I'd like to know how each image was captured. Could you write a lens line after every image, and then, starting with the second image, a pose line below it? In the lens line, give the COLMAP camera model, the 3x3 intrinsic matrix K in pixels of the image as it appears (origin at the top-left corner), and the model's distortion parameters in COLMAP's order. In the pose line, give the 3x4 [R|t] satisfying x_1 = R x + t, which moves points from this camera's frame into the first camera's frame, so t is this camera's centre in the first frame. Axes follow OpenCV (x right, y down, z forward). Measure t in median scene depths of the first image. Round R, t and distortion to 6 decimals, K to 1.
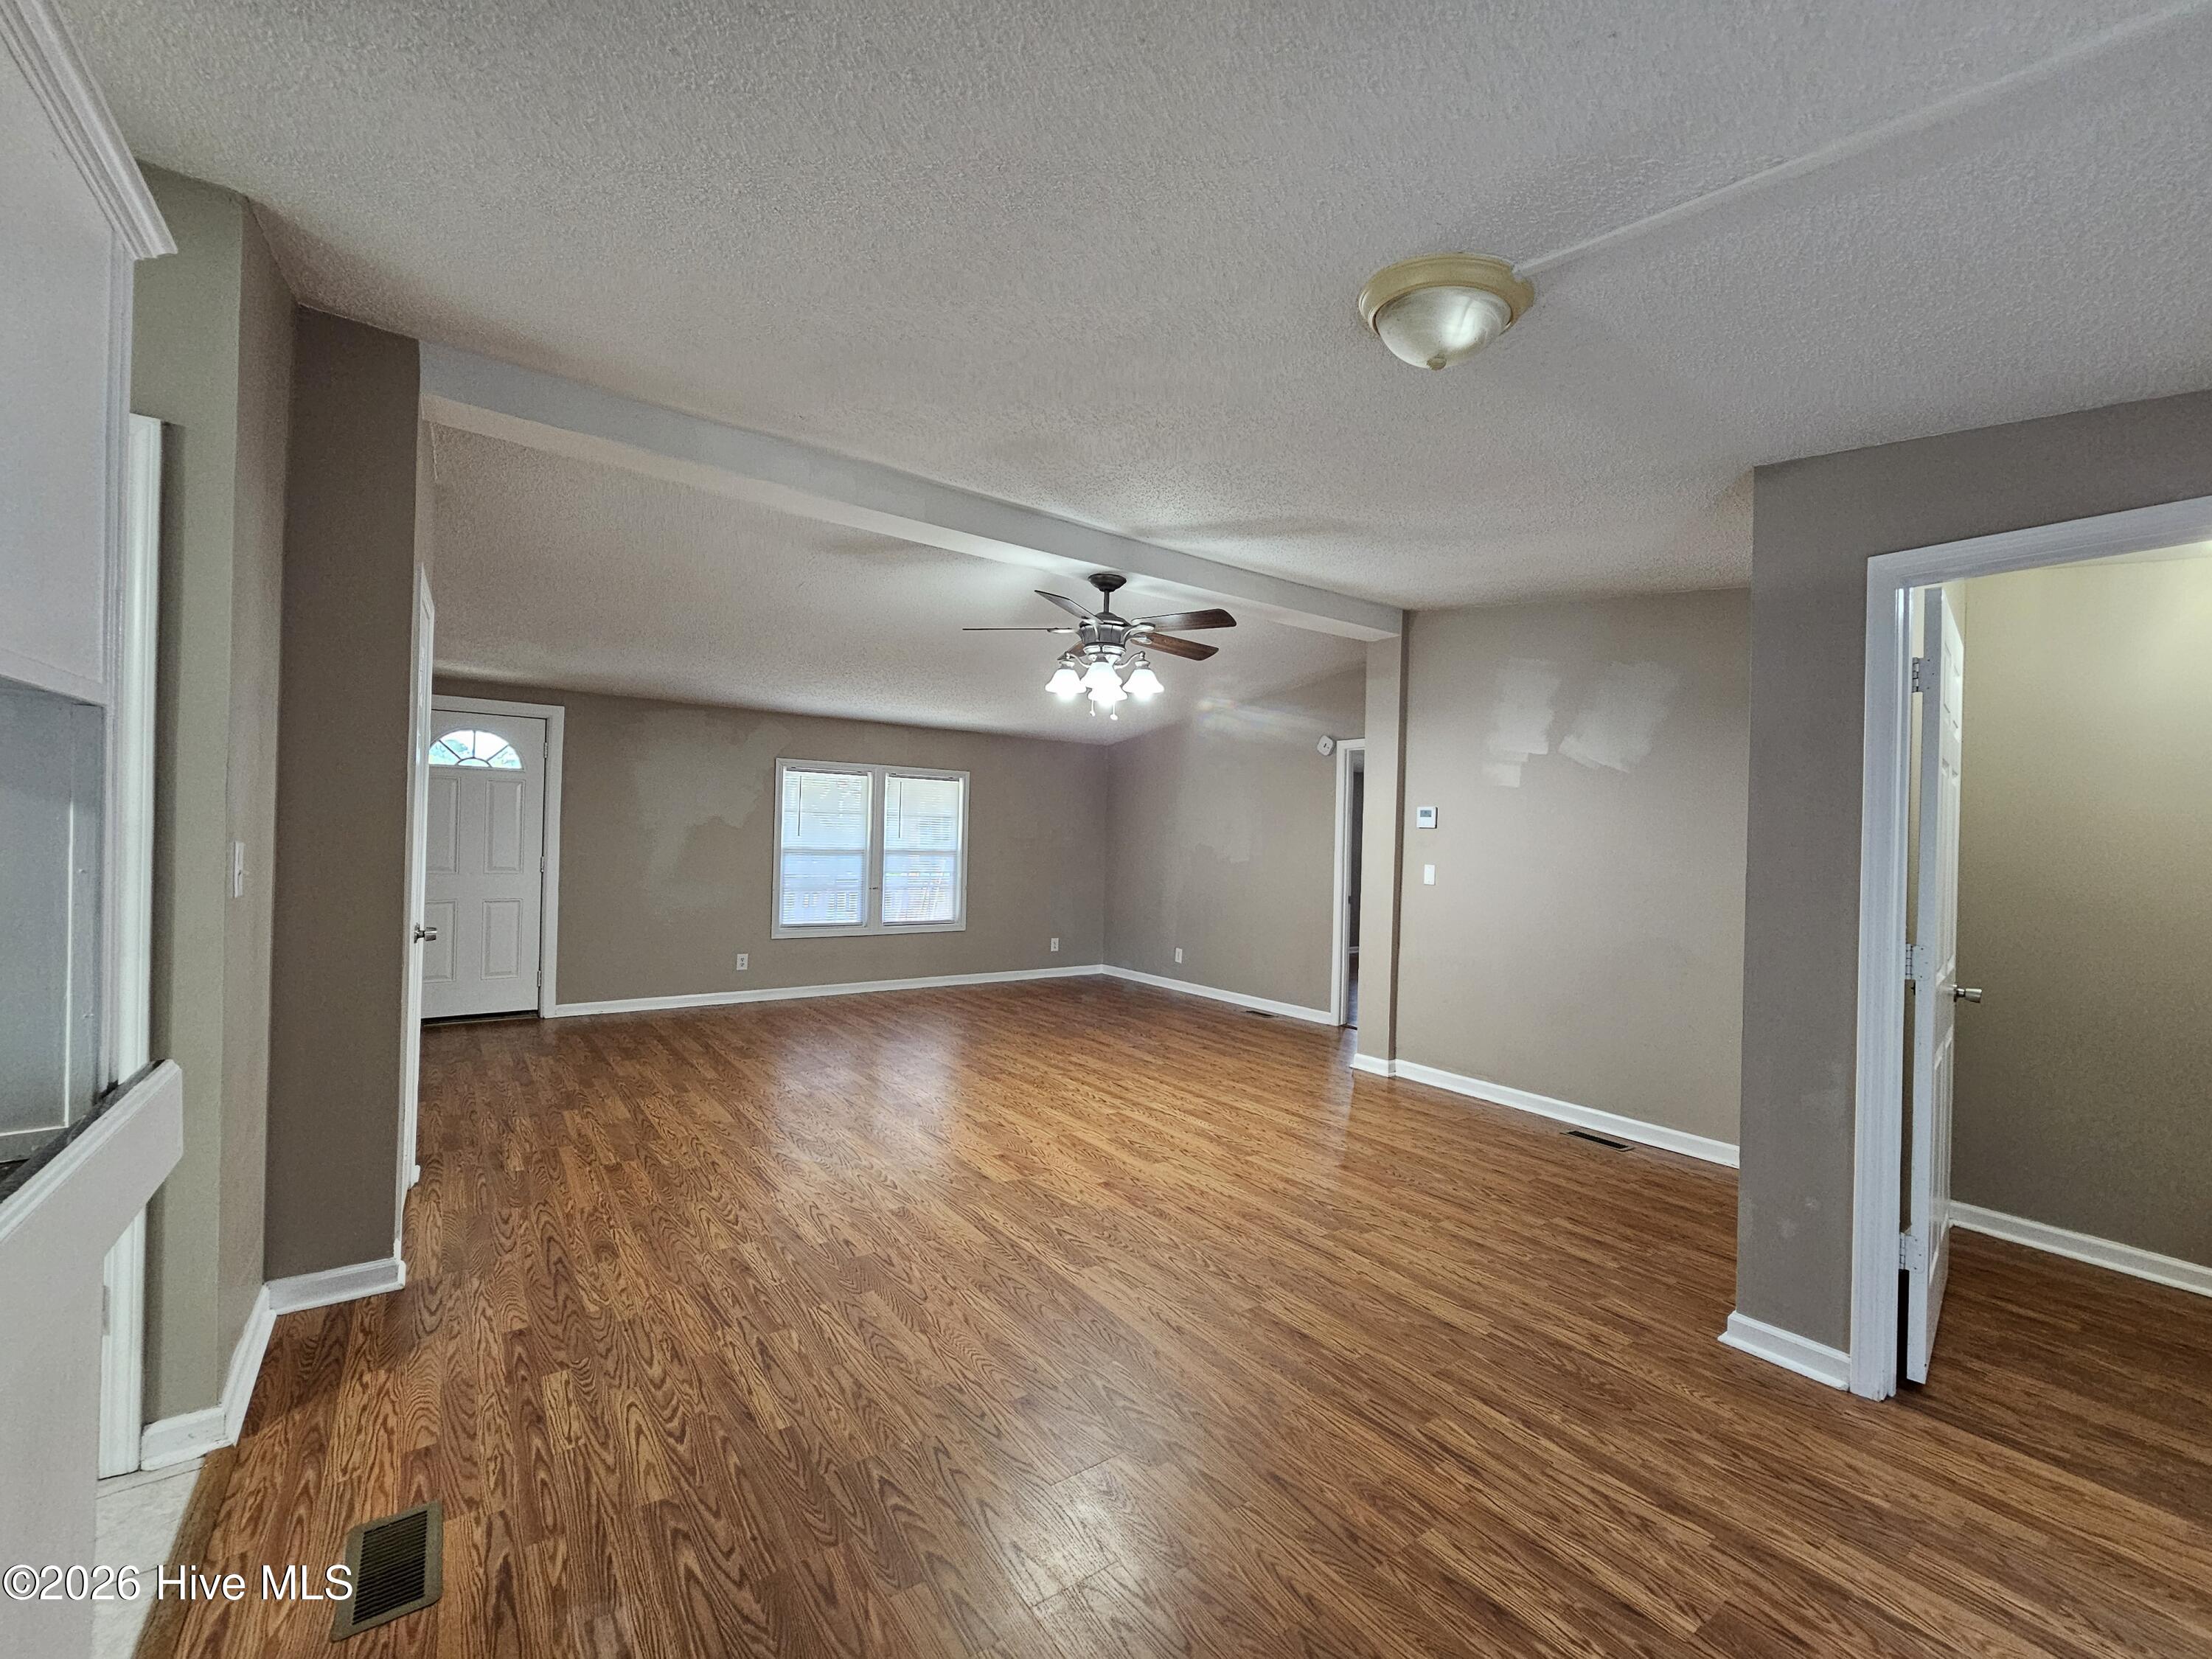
lens RADIAL K [[913.1, 0, 1103.3], [0, 913.1, 829.0], [0, 0, 1]] dist [0.003344, -0.000572]
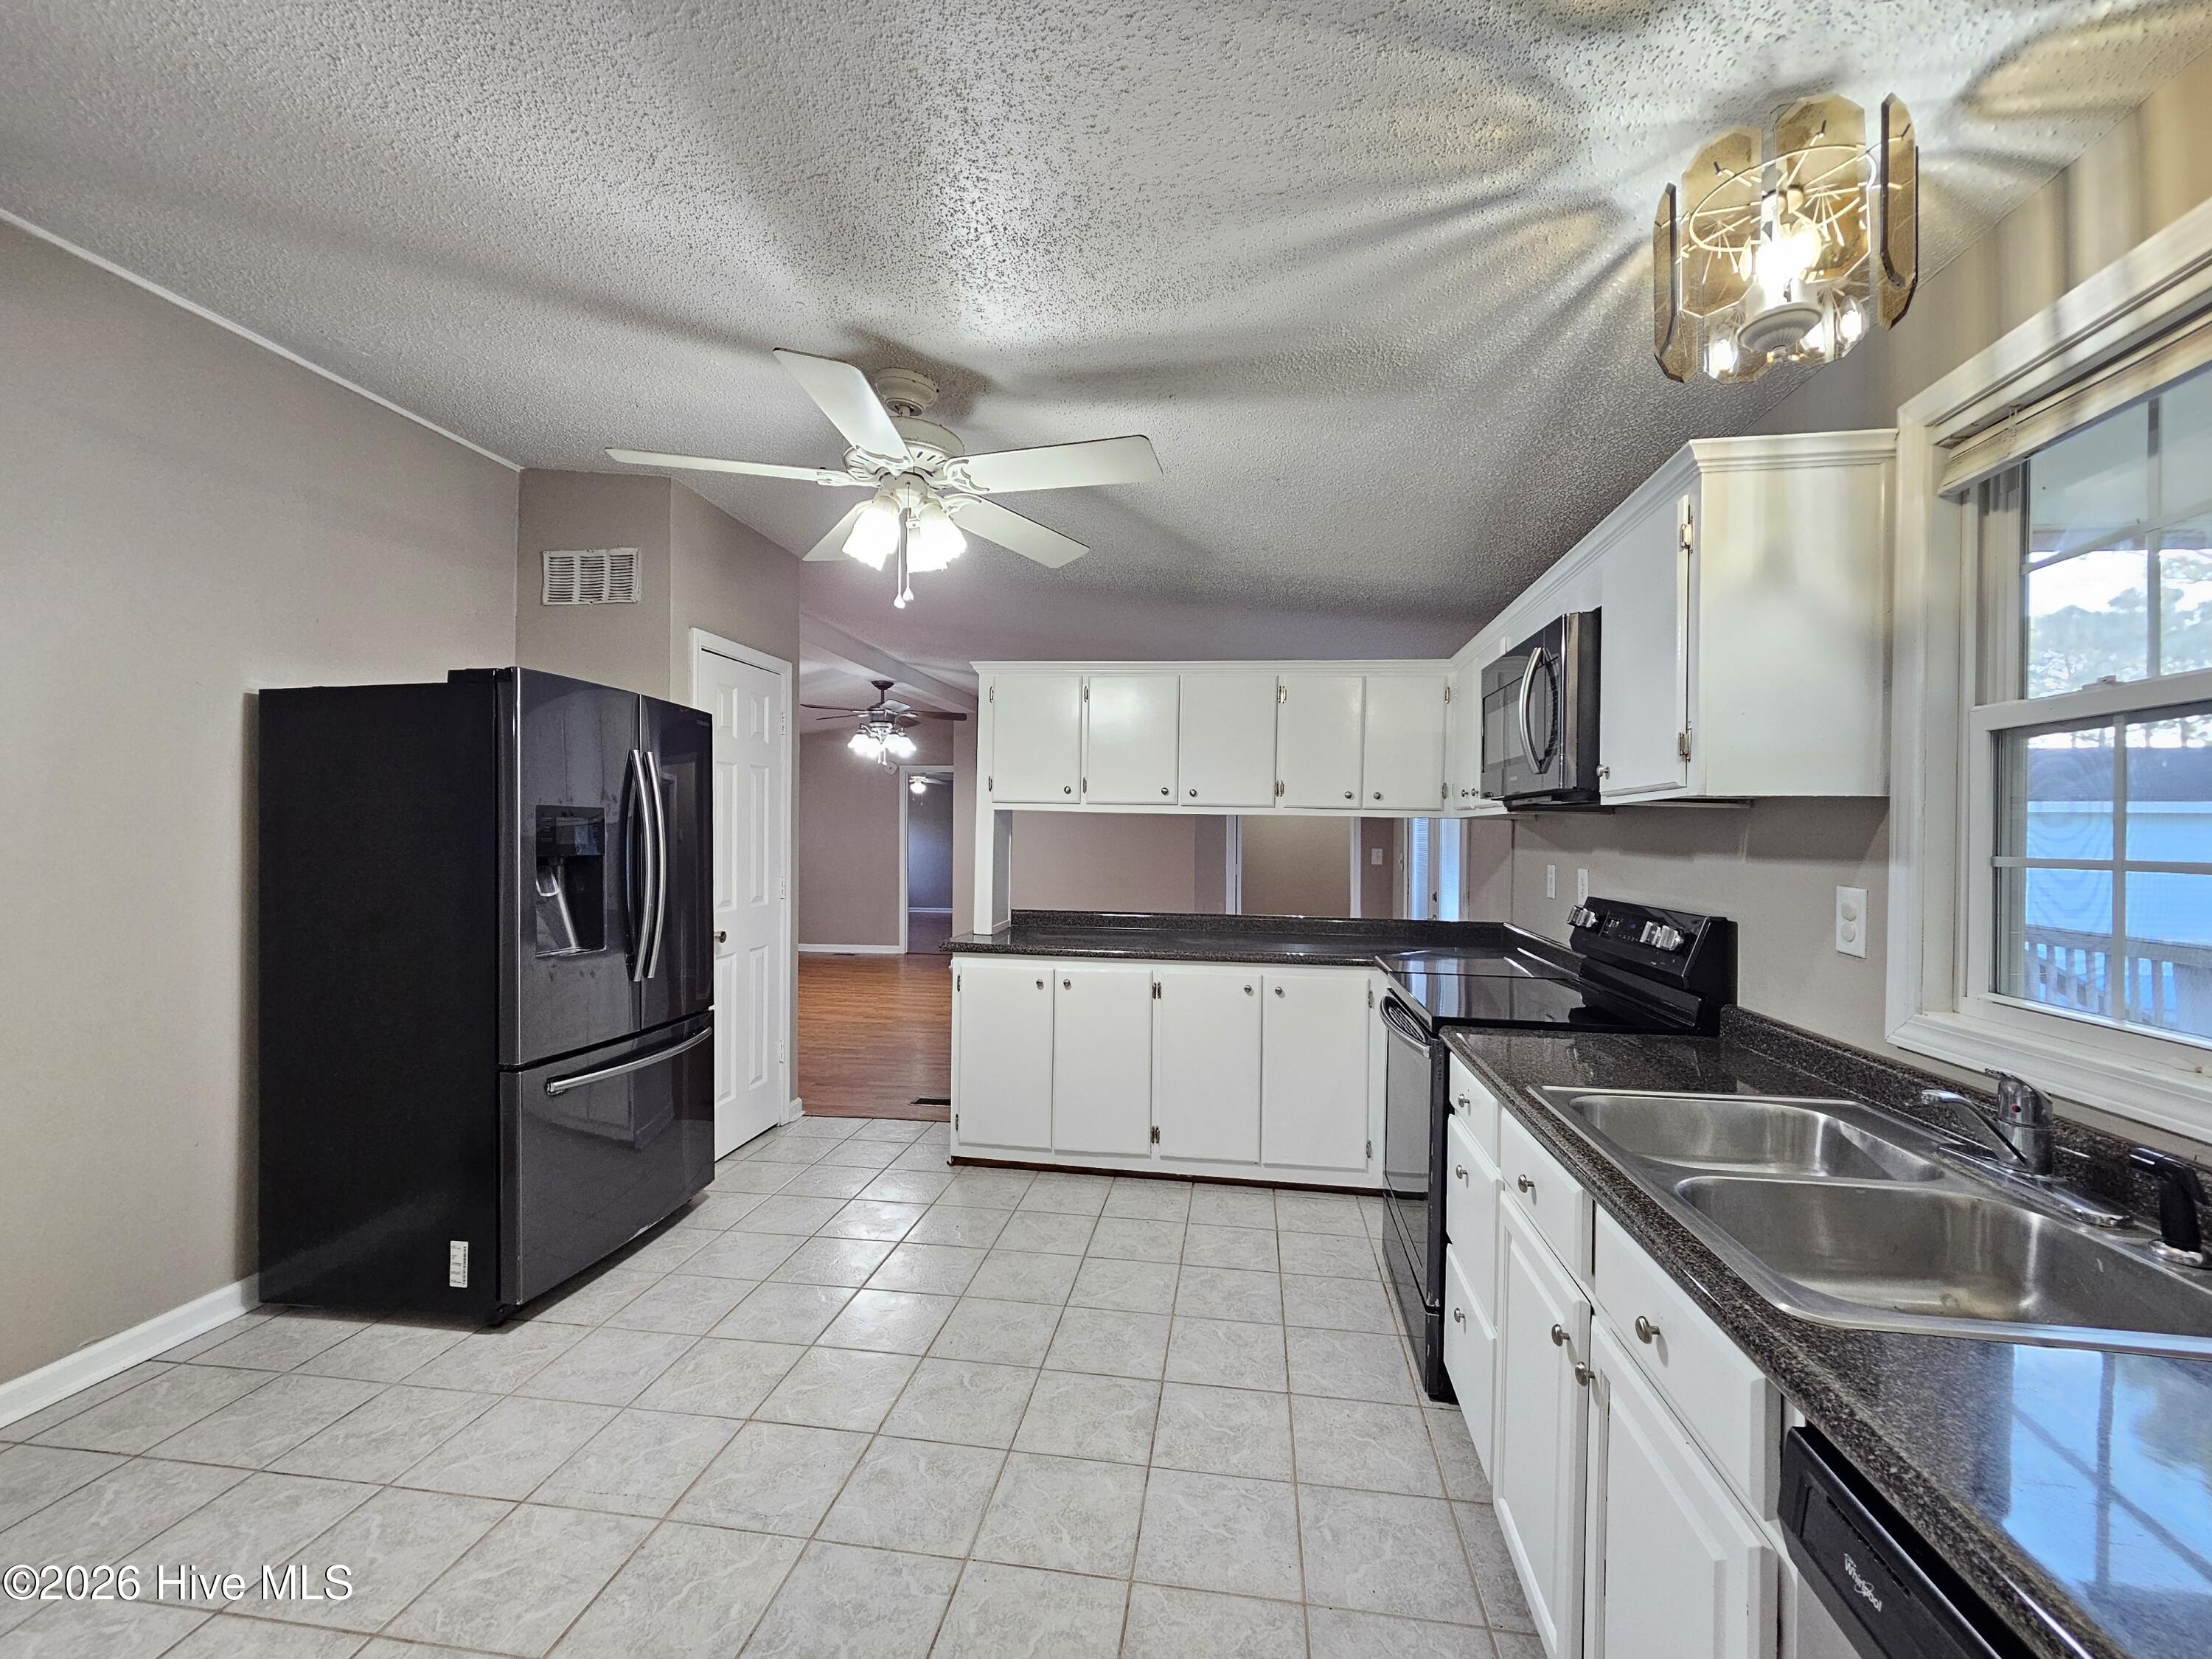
lens RADIAL K [[913.1, 0, 1103.3], [0, 913.1, 829.0], [0, 0, 1]] dist [0.003344, -0.000572]
pose [[0.710557, -0.020467, 0.703342, -0.951585], [0.008001, 0.999747, 0.021009, -0.033837], [-0.703594, -0.009300, 0.710541, -0.530119]]
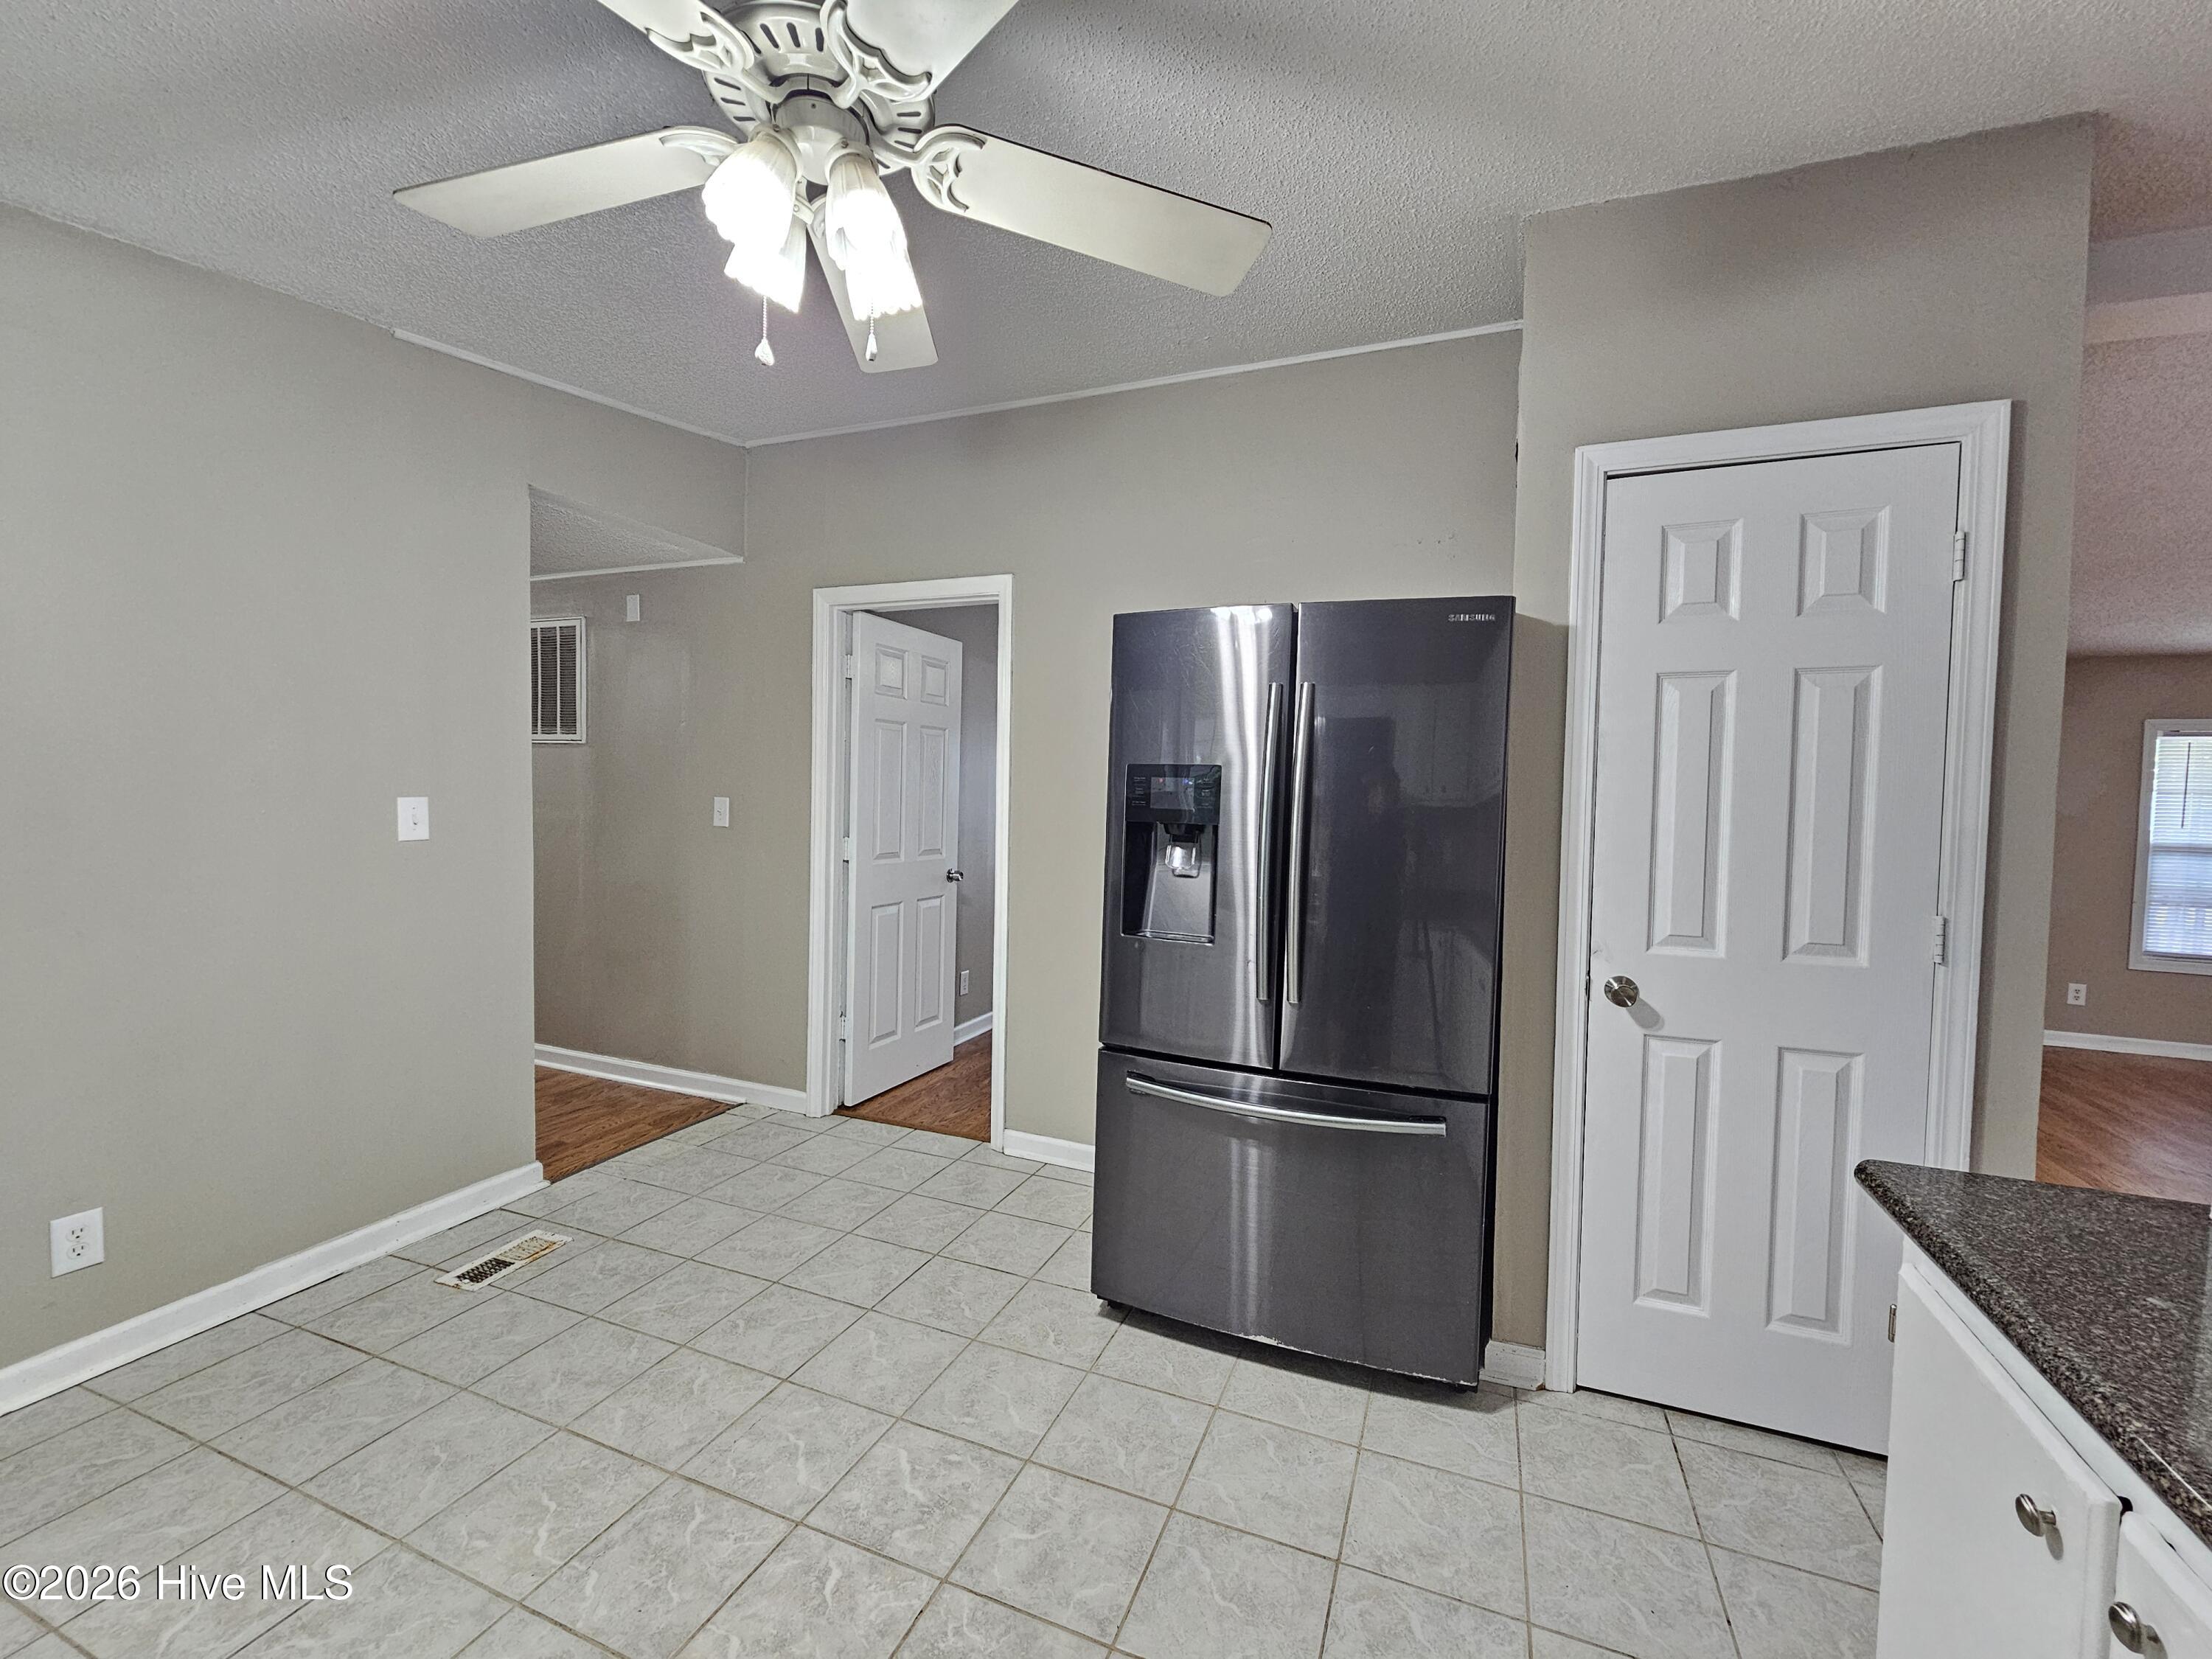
lens RADIAL K [[902.9, 0, 1110.3], [0, 902.9, 831.4], [0, 0, 1]] dist [-0.000144, -0.000313]
pose [[0.531930, 0.021273, -0.846521, -0.334657], [-0.000421, 0.999691, 0.024858, -0.012934], [0.846788, -0.012866, 0.531774, -0.124376]]
